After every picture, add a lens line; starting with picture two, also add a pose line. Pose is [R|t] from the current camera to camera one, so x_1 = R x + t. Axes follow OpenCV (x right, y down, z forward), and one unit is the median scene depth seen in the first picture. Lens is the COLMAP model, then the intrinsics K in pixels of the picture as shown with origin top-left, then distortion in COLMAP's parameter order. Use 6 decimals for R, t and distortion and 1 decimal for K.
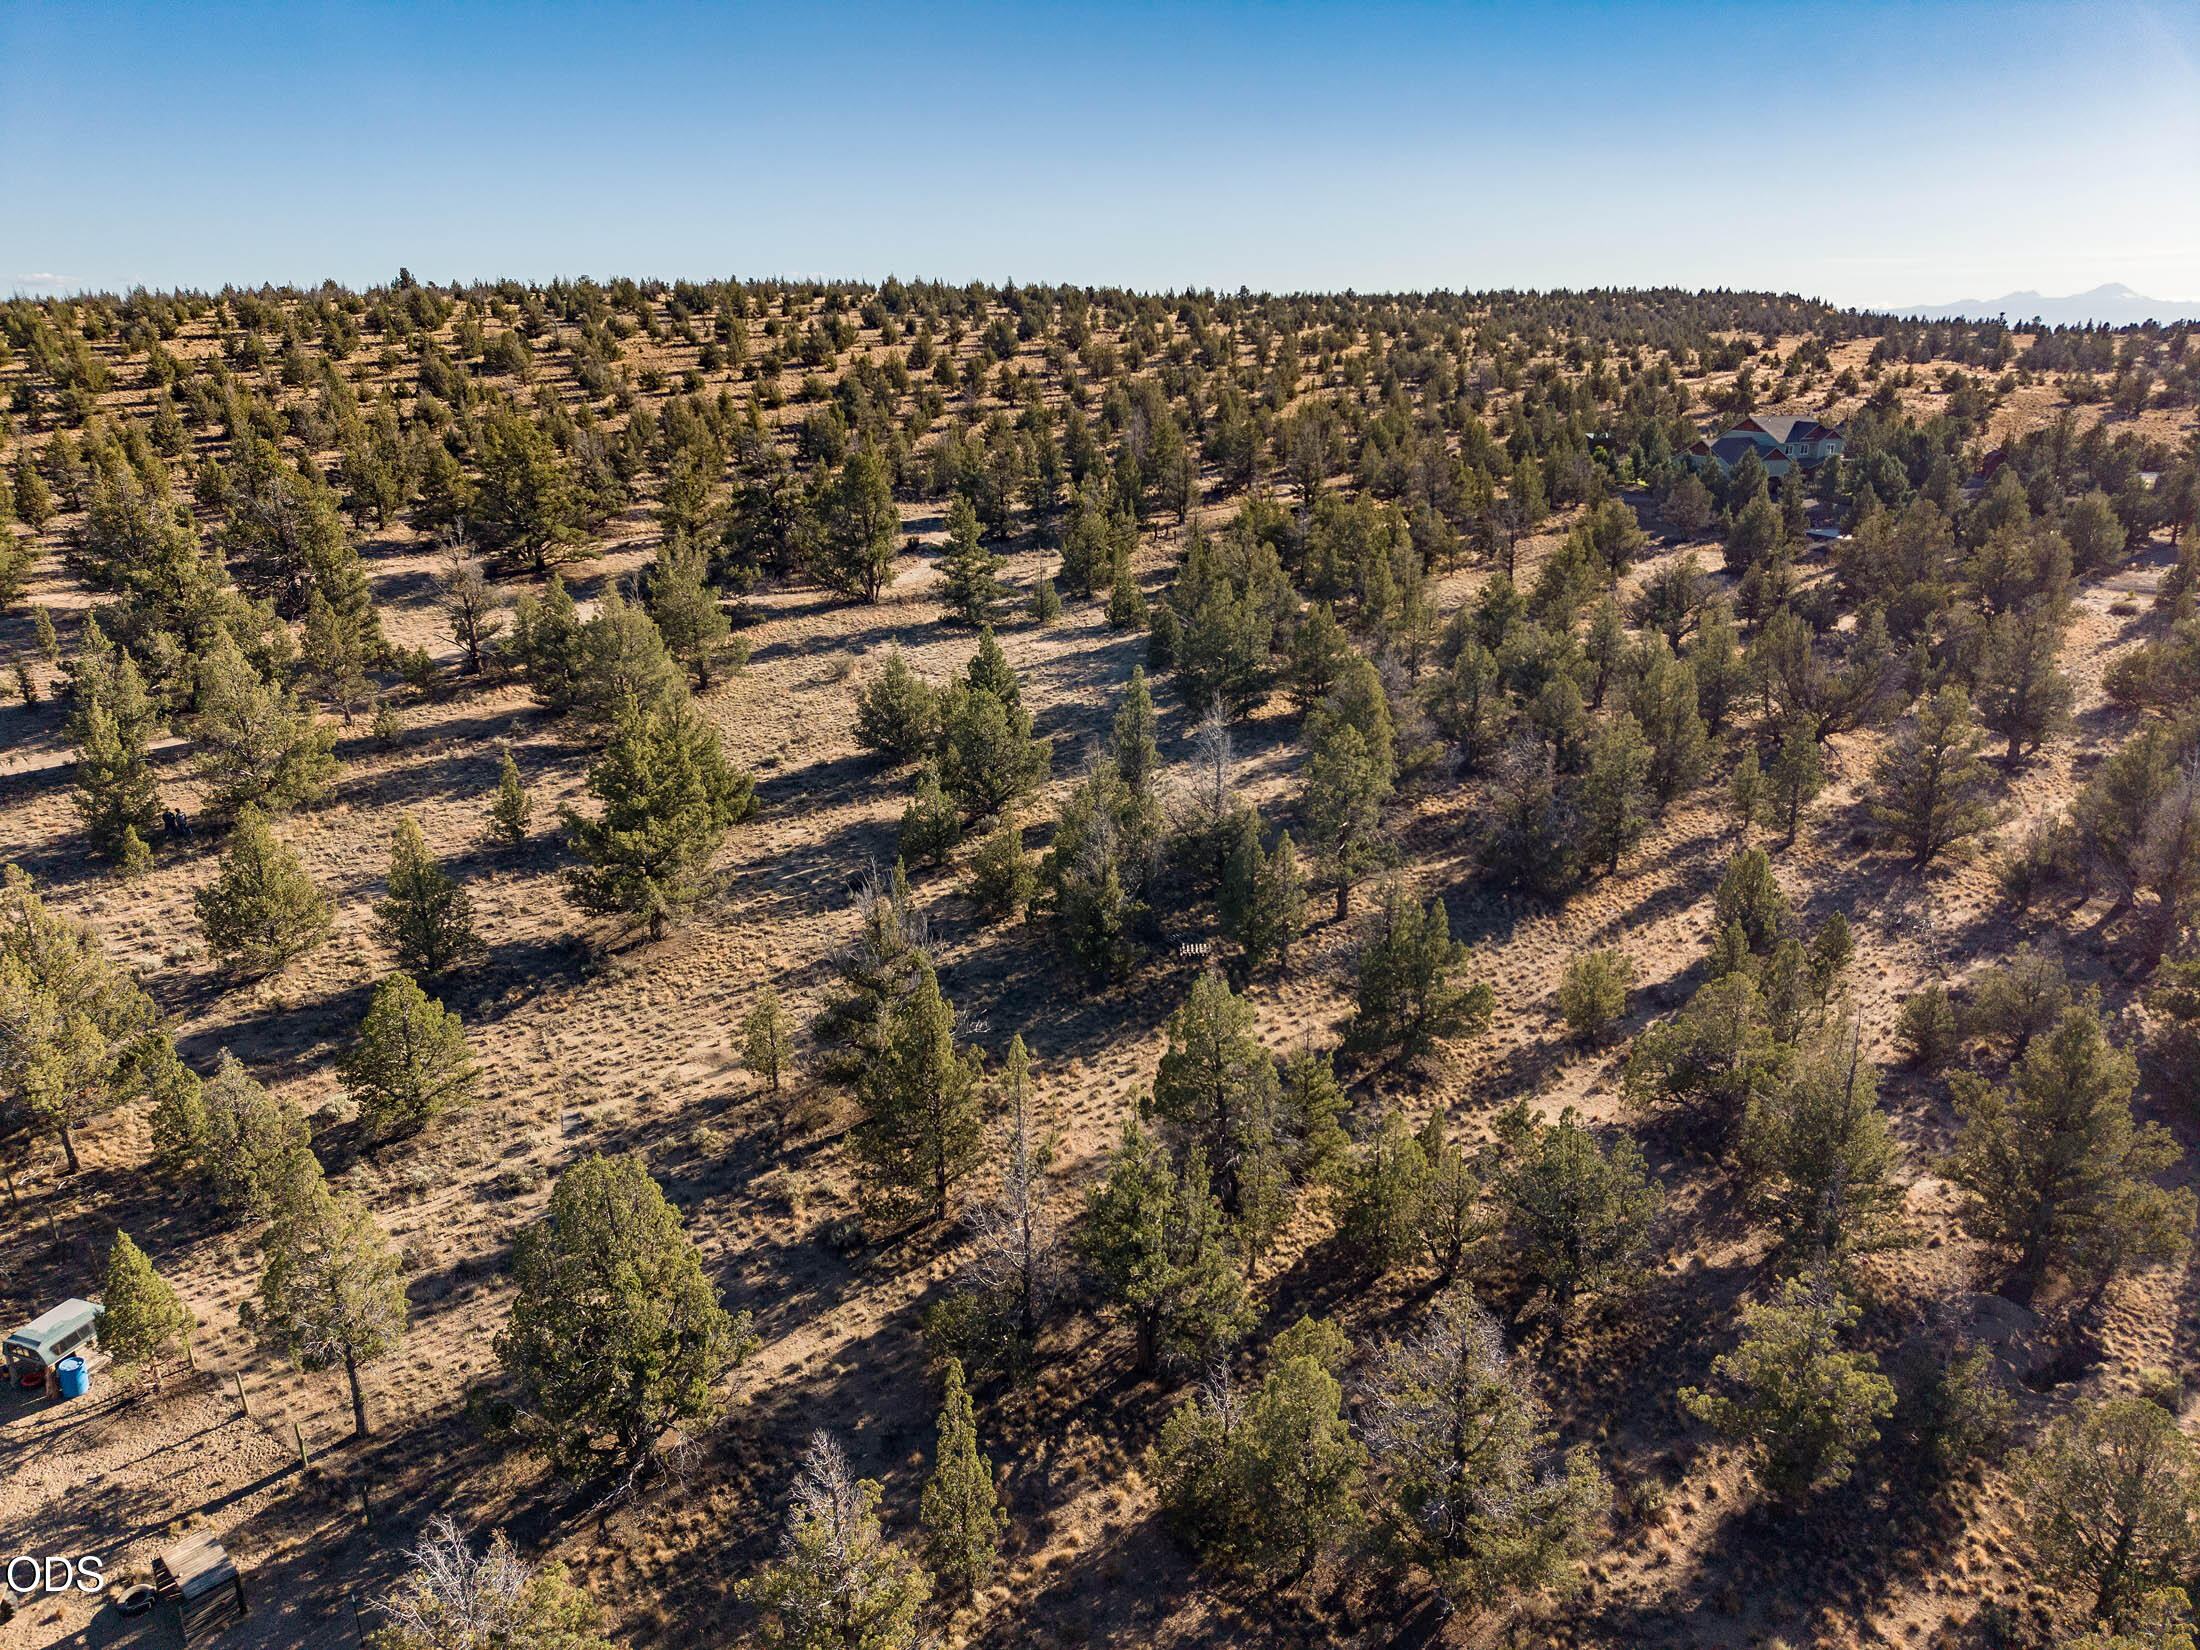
lens RADIAL K [[1468.2, 0, 1100.0], [0, 1468.2, 825.0], [0, 0, 1]] dist [0.030368, -0.040428]
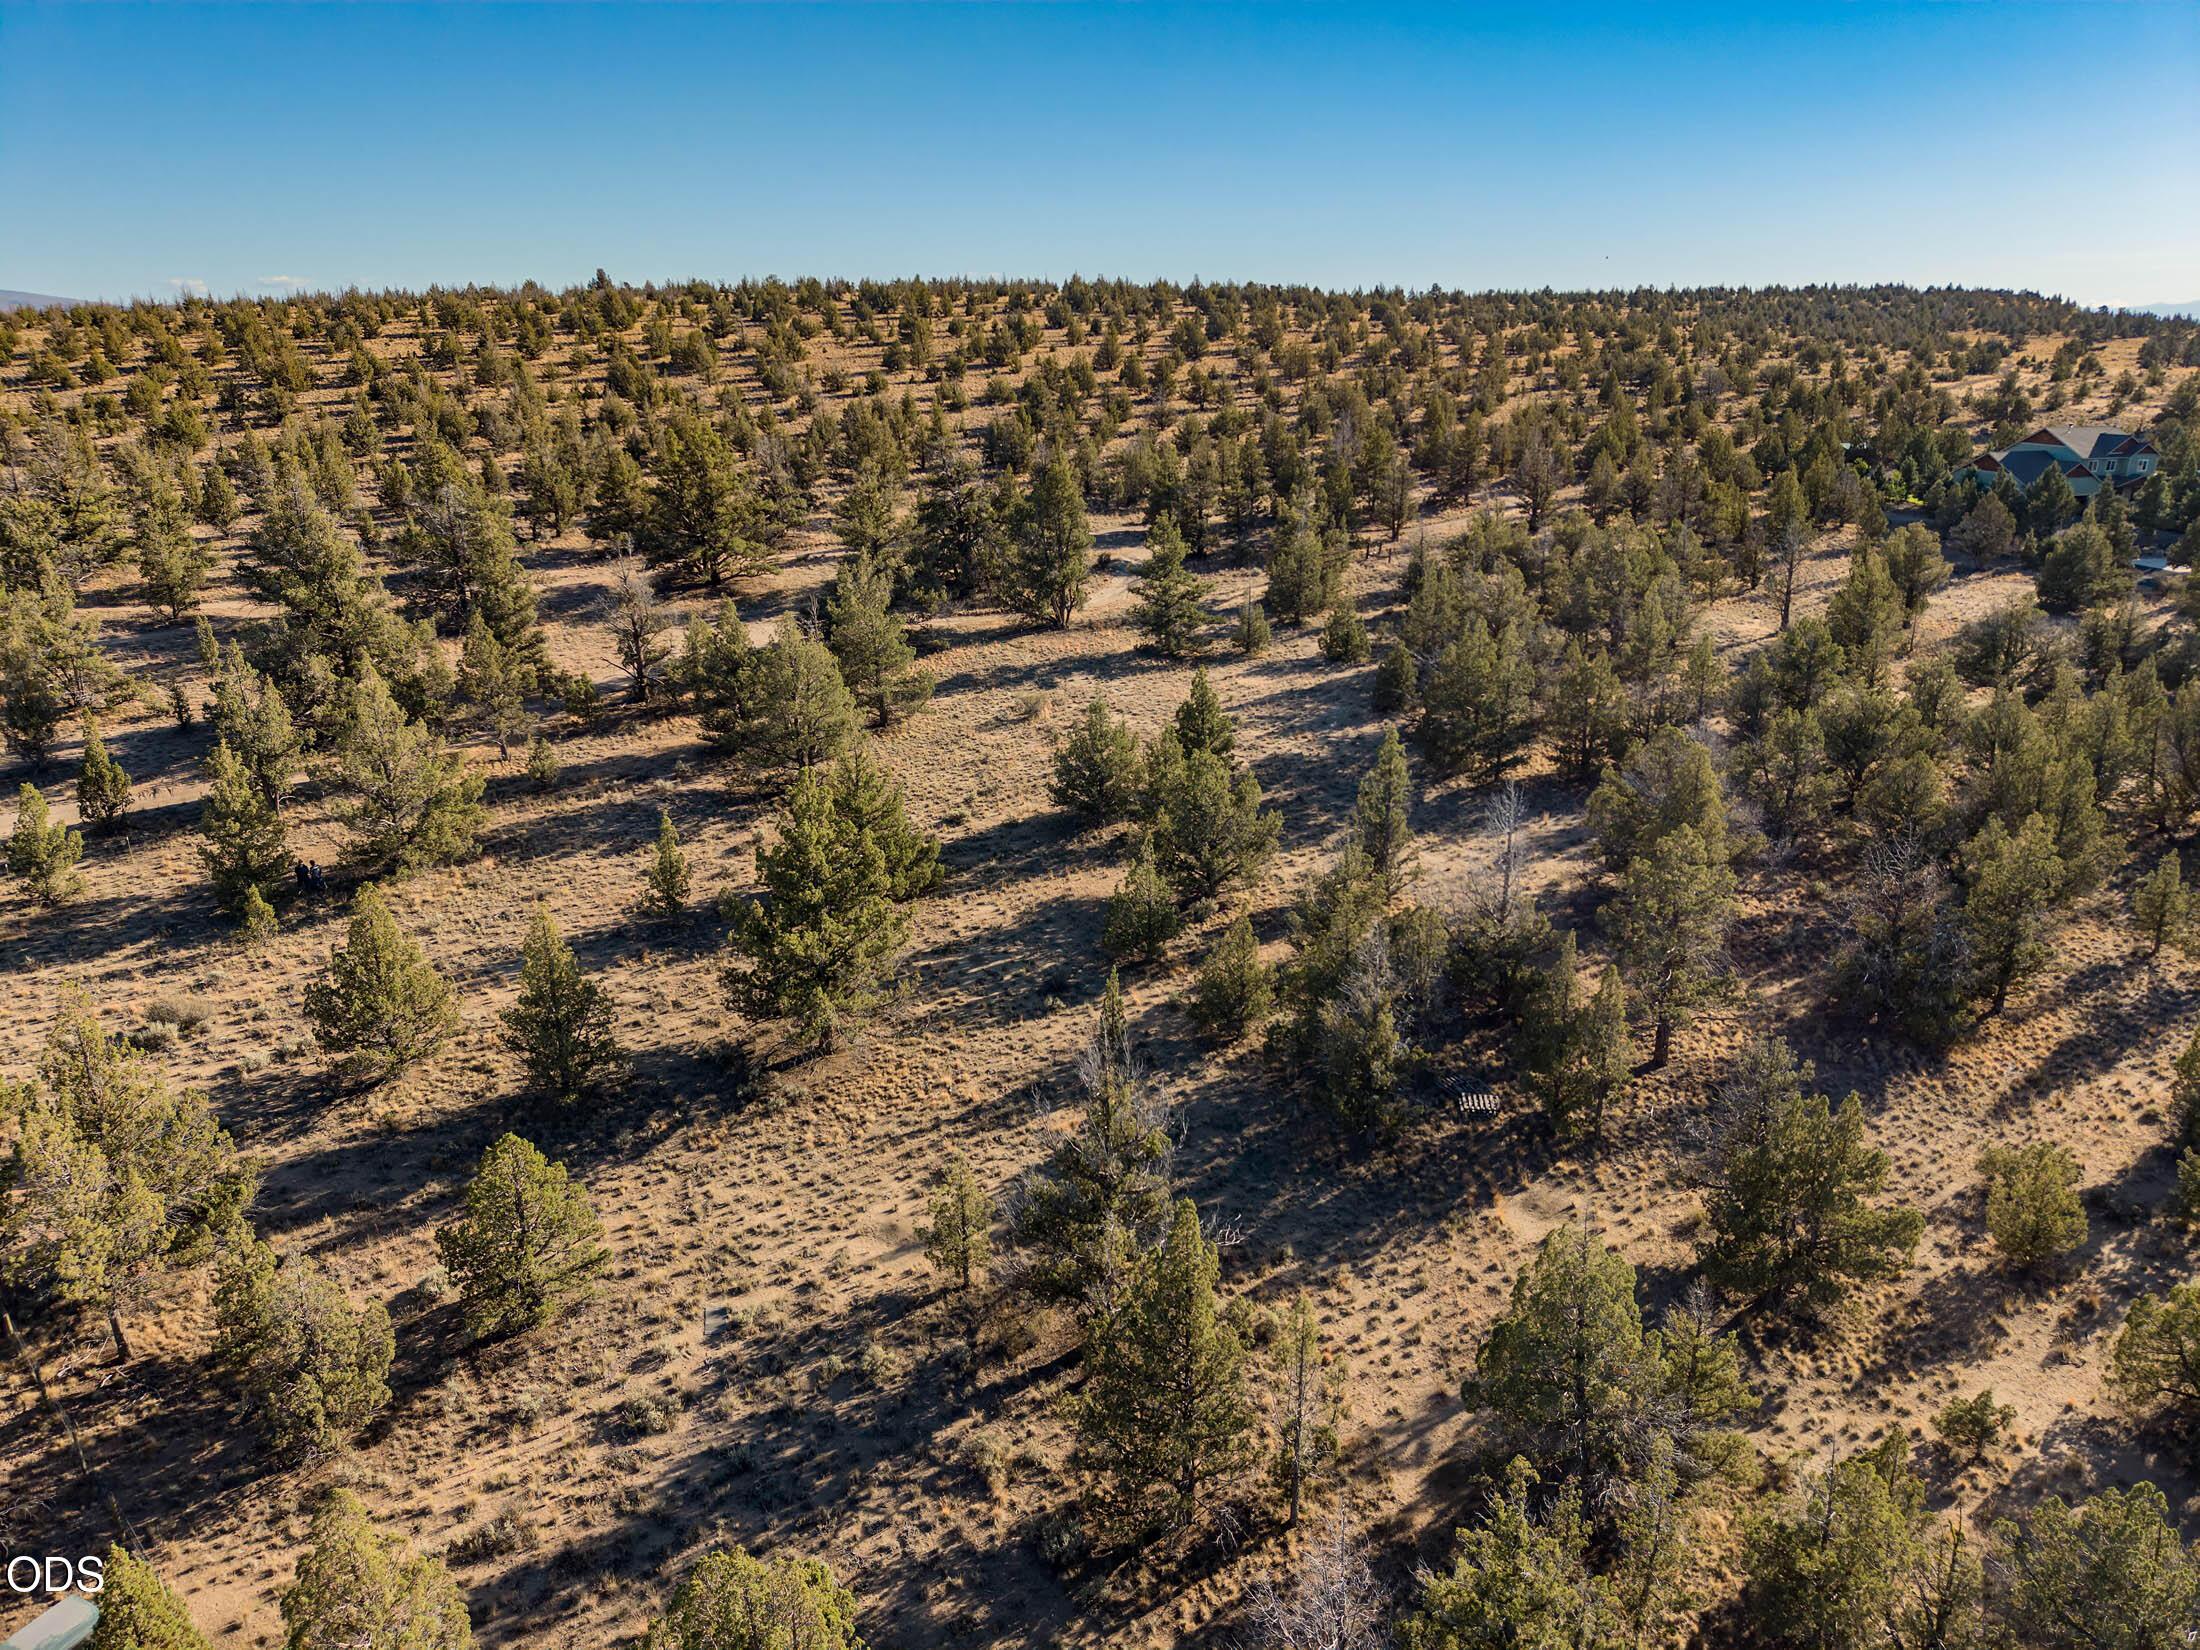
lens RADIAL K [[1468.2, 0, 1100.0], [0, 1468.2, 825.0], [0, 0, 1]] dist [0.030368, -0.040428]
pose [[0.993822, 0.035494, -0.105153, -0.025521], [-0.035466, 0.999369, 0.002138, -0.025107], [0.105162, 0.001604, 0.994454, 0.075065]]
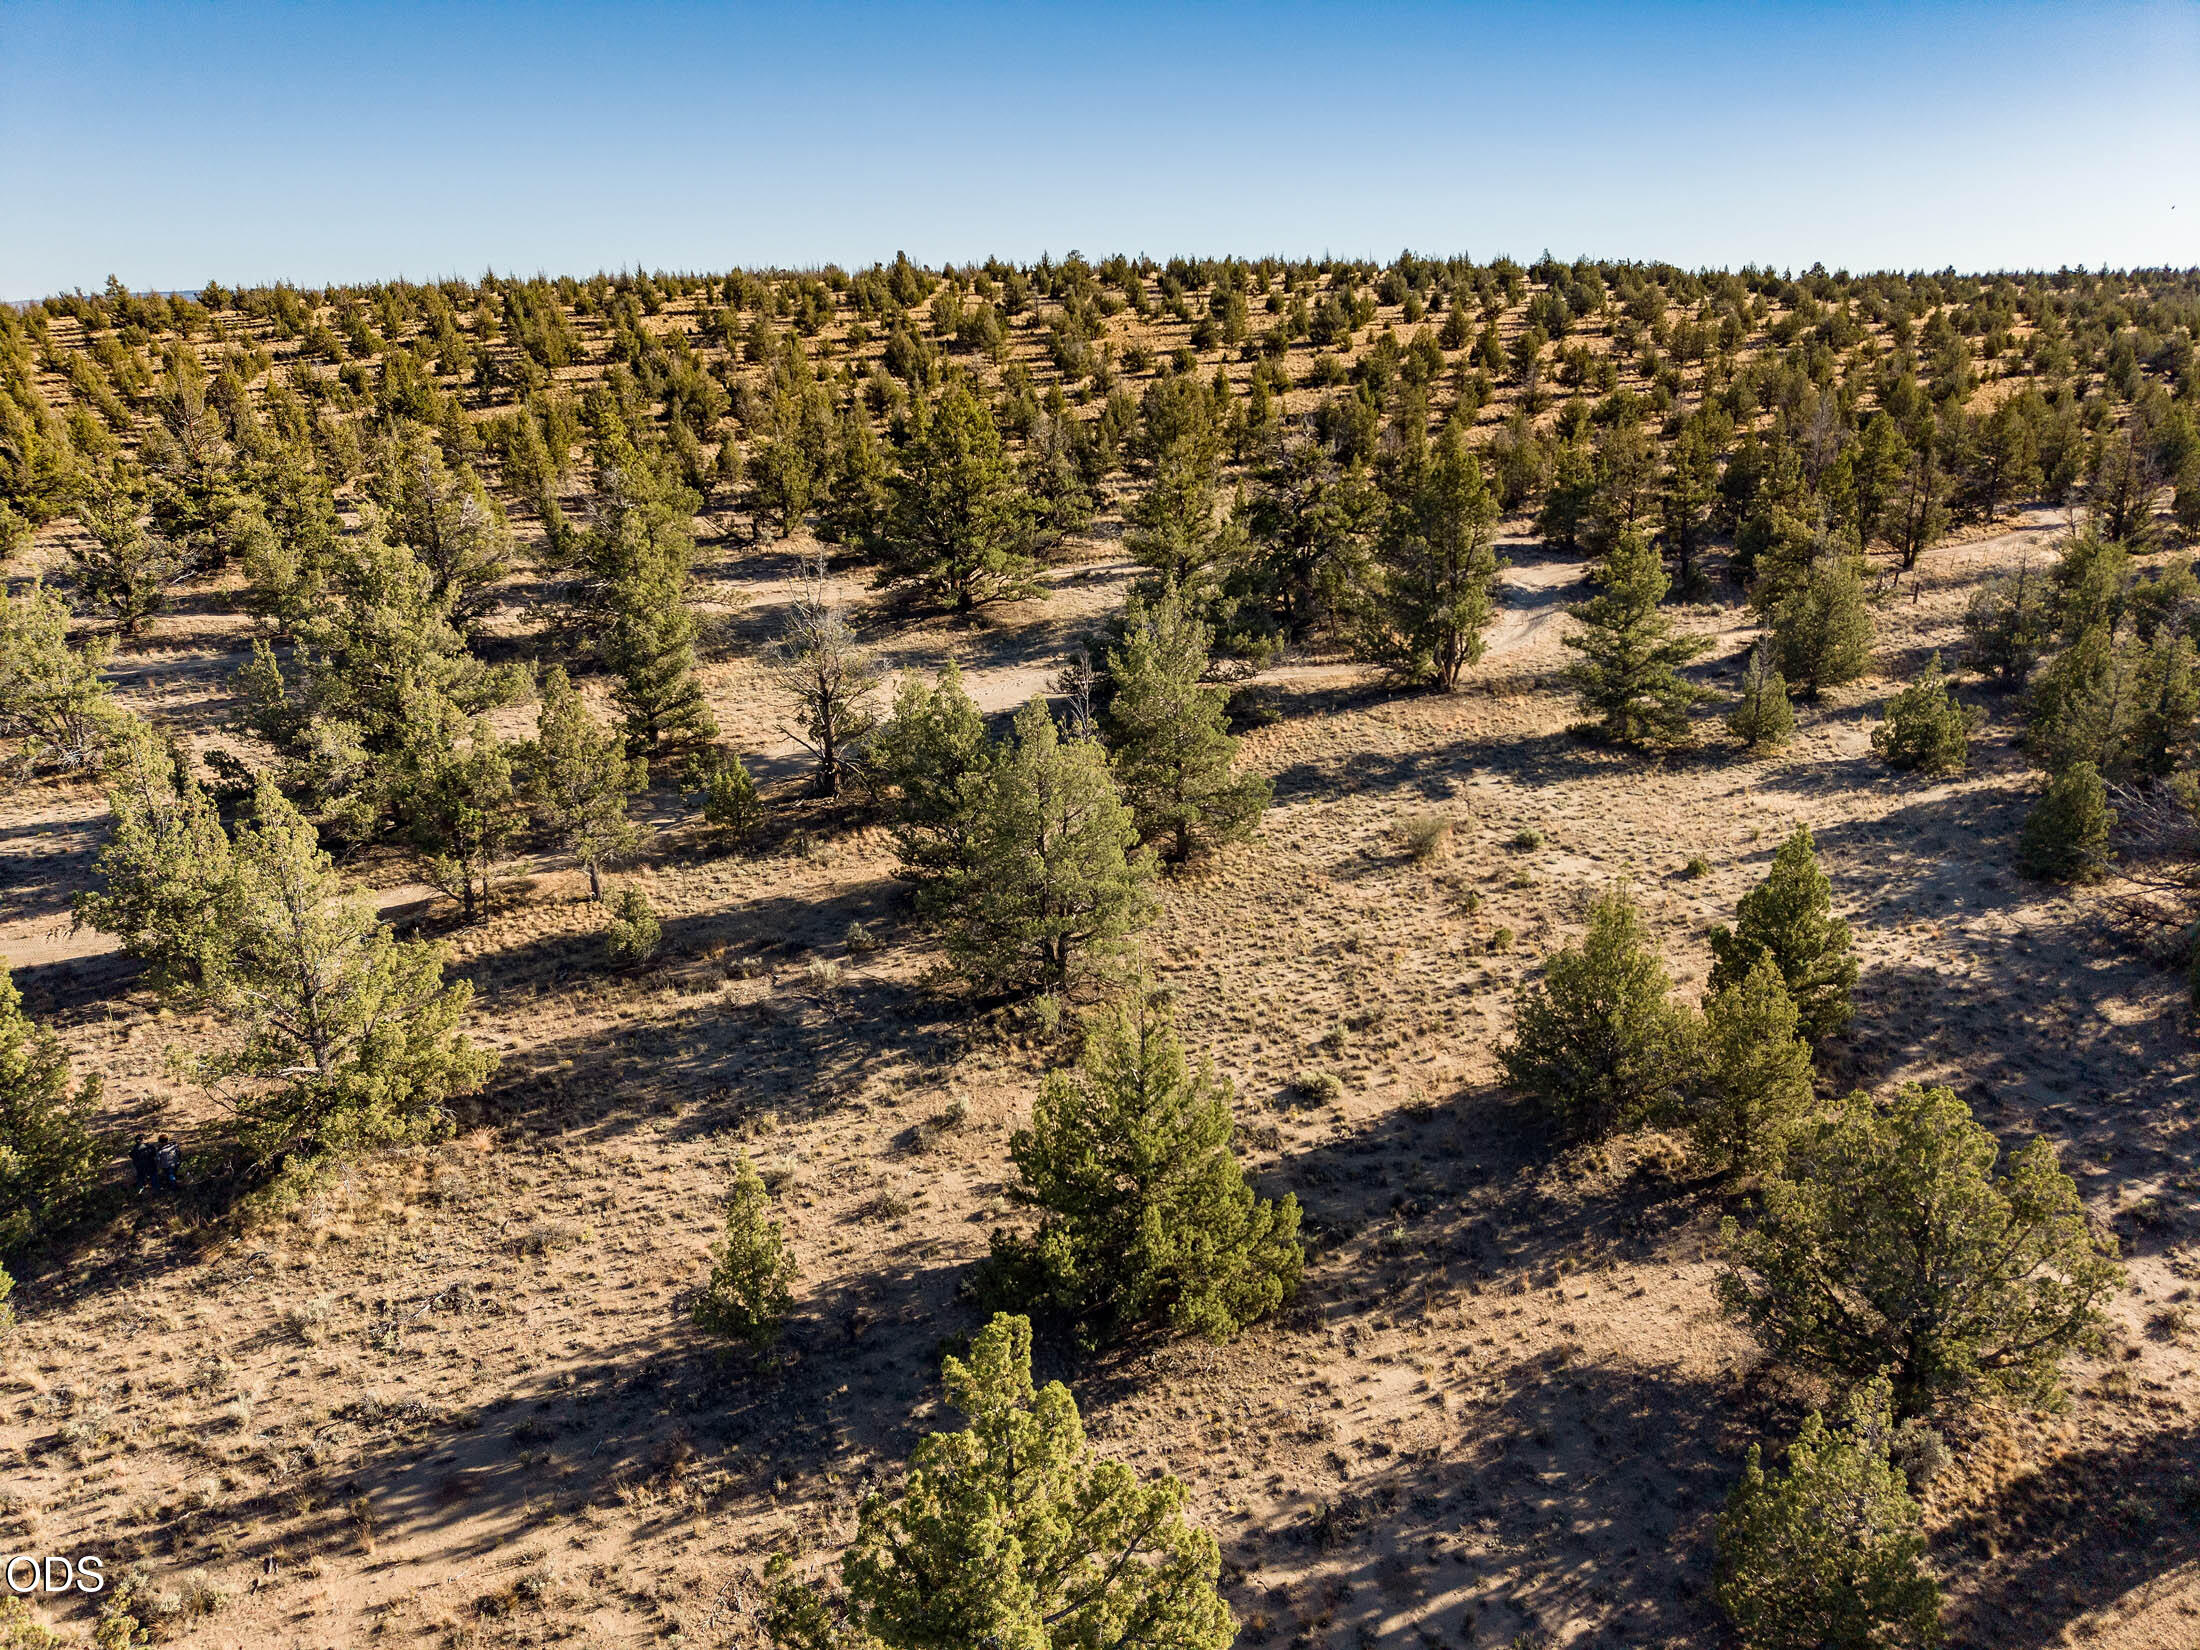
lens RADIAL K [[1447.3, 0, 1099.6], [0, 1447.3, 874.6], [0, 0, 1]] dist [0.028477, -0.027414]
pose [[0.954173, 0.104573, -0.280390, -0.093982], [-0.094782, 0.994326, 0.048296, -0.073621], [0.283850, -0.019506, 0.958670, 0.299739]]
